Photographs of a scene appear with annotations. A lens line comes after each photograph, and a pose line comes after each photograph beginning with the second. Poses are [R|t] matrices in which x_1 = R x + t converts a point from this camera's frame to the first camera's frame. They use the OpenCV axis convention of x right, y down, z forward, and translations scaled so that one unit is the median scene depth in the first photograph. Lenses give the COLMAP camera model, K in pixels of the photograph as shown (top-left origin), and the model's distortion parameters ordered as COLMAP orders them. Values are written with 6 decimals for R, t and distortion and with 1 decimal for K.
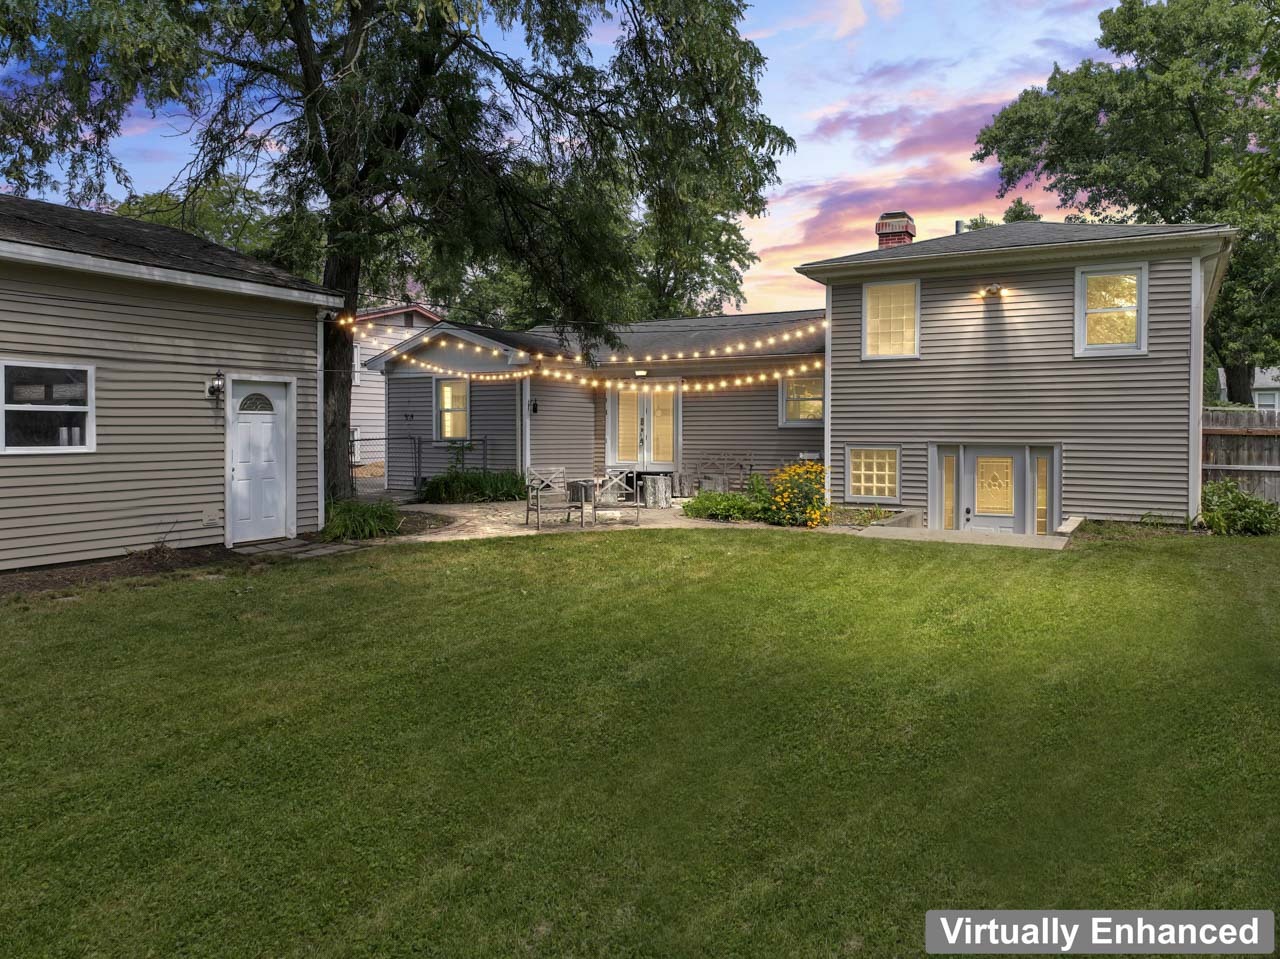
lens RADIAL K [[888.3, 0, 637.3], [0, 888.3, 467.6], [0, 0, 1]] dist [0.004190, -0.001947]
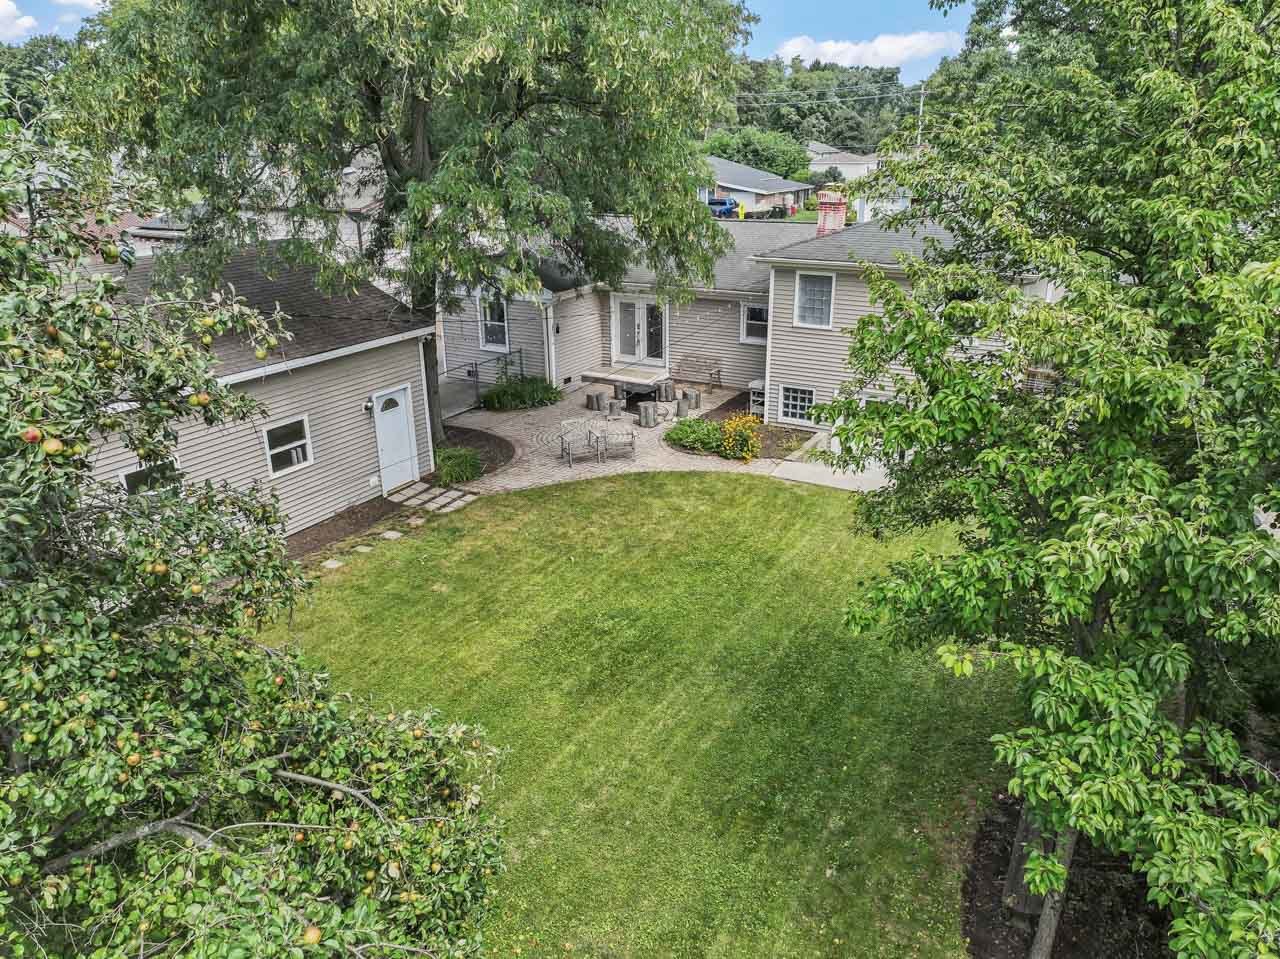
lens RADIAL K [[888.3, 0, 642.6], [0, 888.3, 477.2], [0, 0, 1]] dist [0.004190, -0.001947]
pose [[0.999945, -0.010376, -0.001269, 0.018480], [0.010205, 0.942715, 0.333443, -0.465444], [-0.002264, -0.333438, 0.942769, -0.515964]]
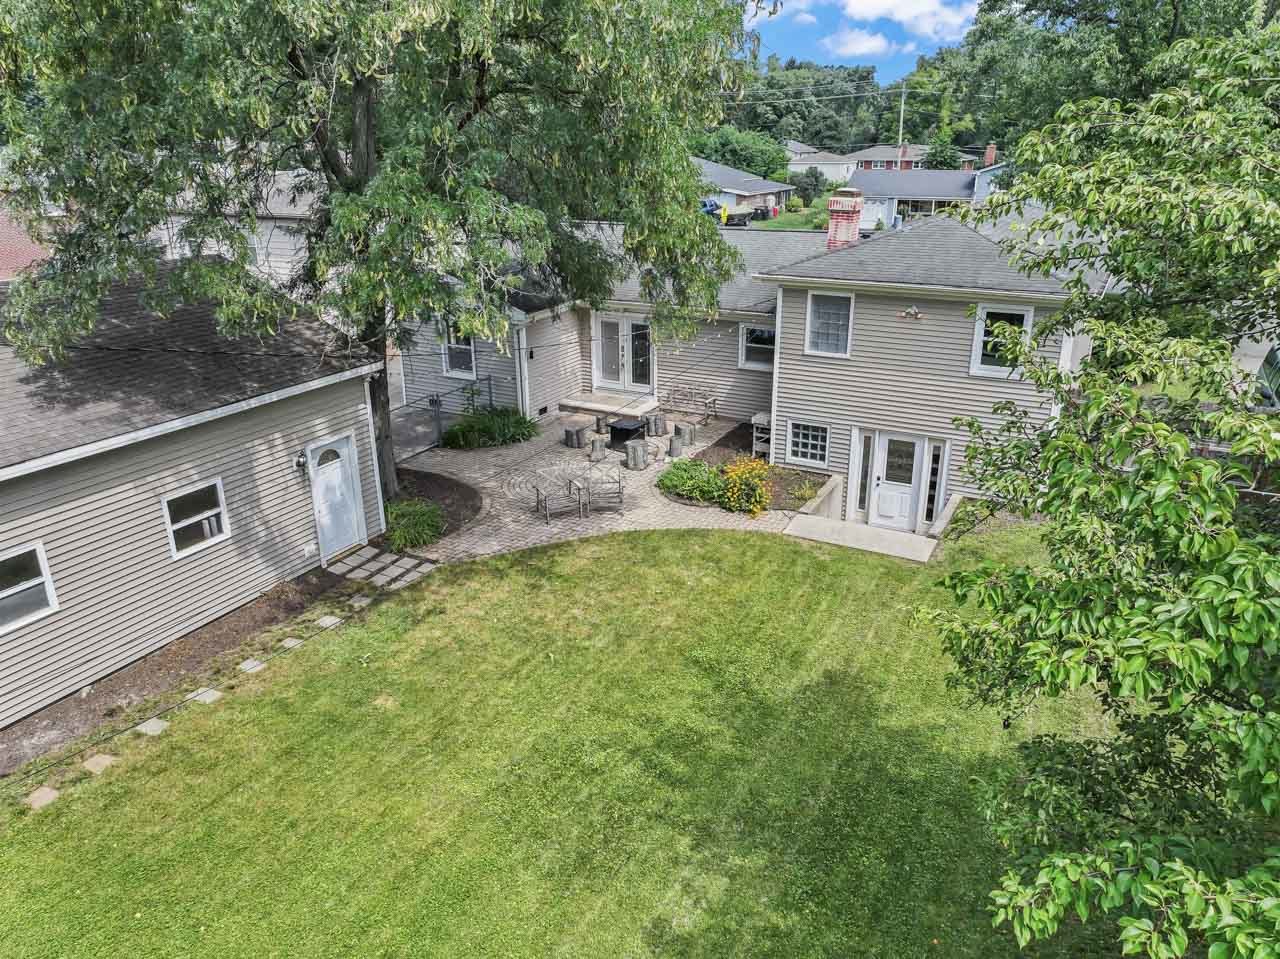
lens RADIAL K [[888.3, 0, 643.0], [0, 888.3, 477.6], [0, 0, 1]] dist [0.004190, -0.001947]
pose [[0.999472, -0.019421, 0.026044, -0.002791], [0.009588, 0.942274, 0.334705, -0.470389], [-0.031041, -0.334278, 0.941963, -0.245529]]
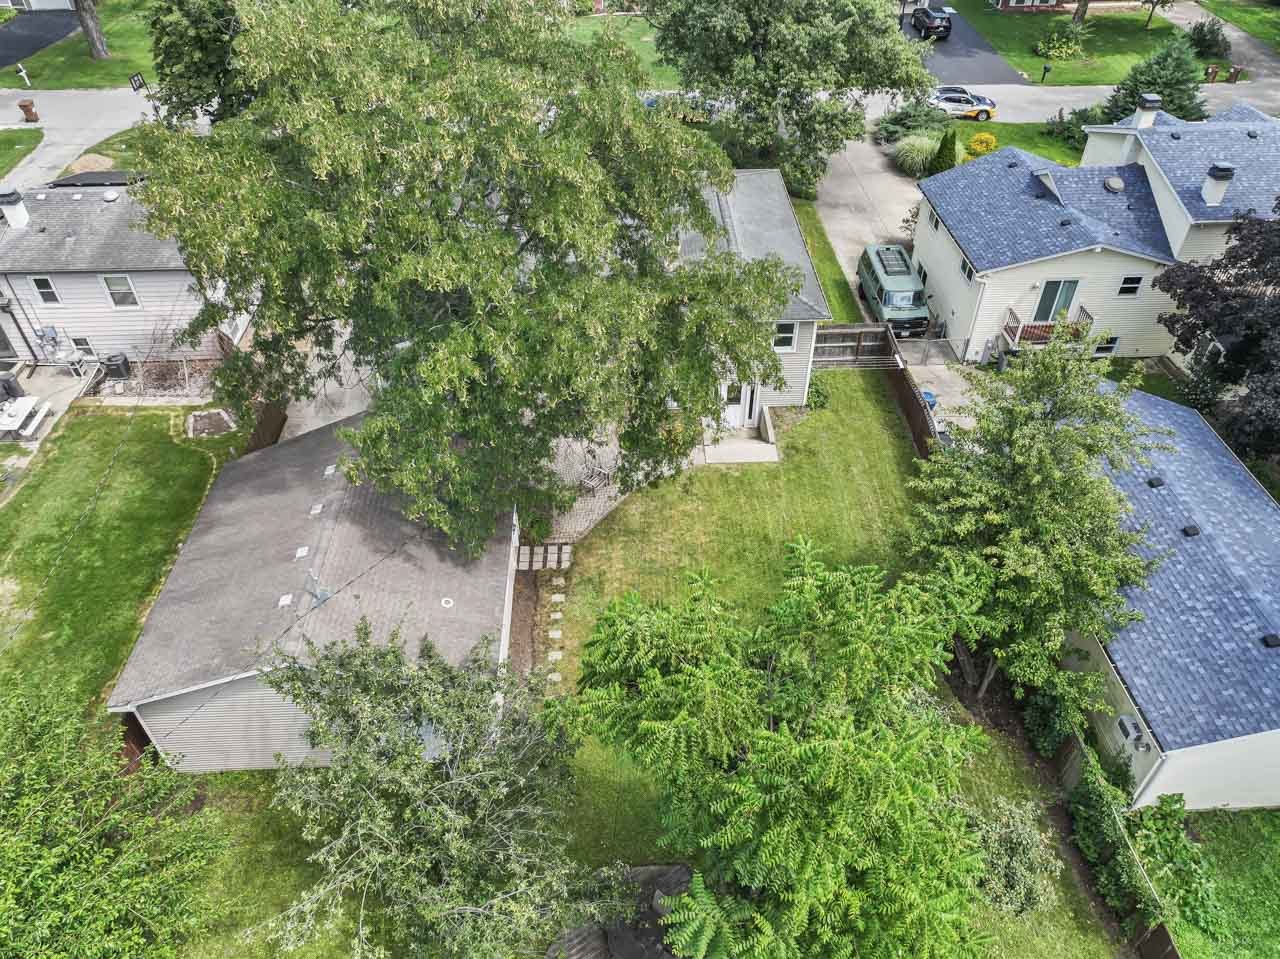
lens RADIAL K [[888.3, 0, 640.6], [0, 888.3, 477.0], [0, 0, 1]] dist [0.004190, -0.001947]
pose [[0.846056, -0.353071, 0.399412, -1.028290], [0.012771, 0.762442, 0.646931, -1.656533], [-0.532941, -0.542239, 0.649578, -0.655309]]
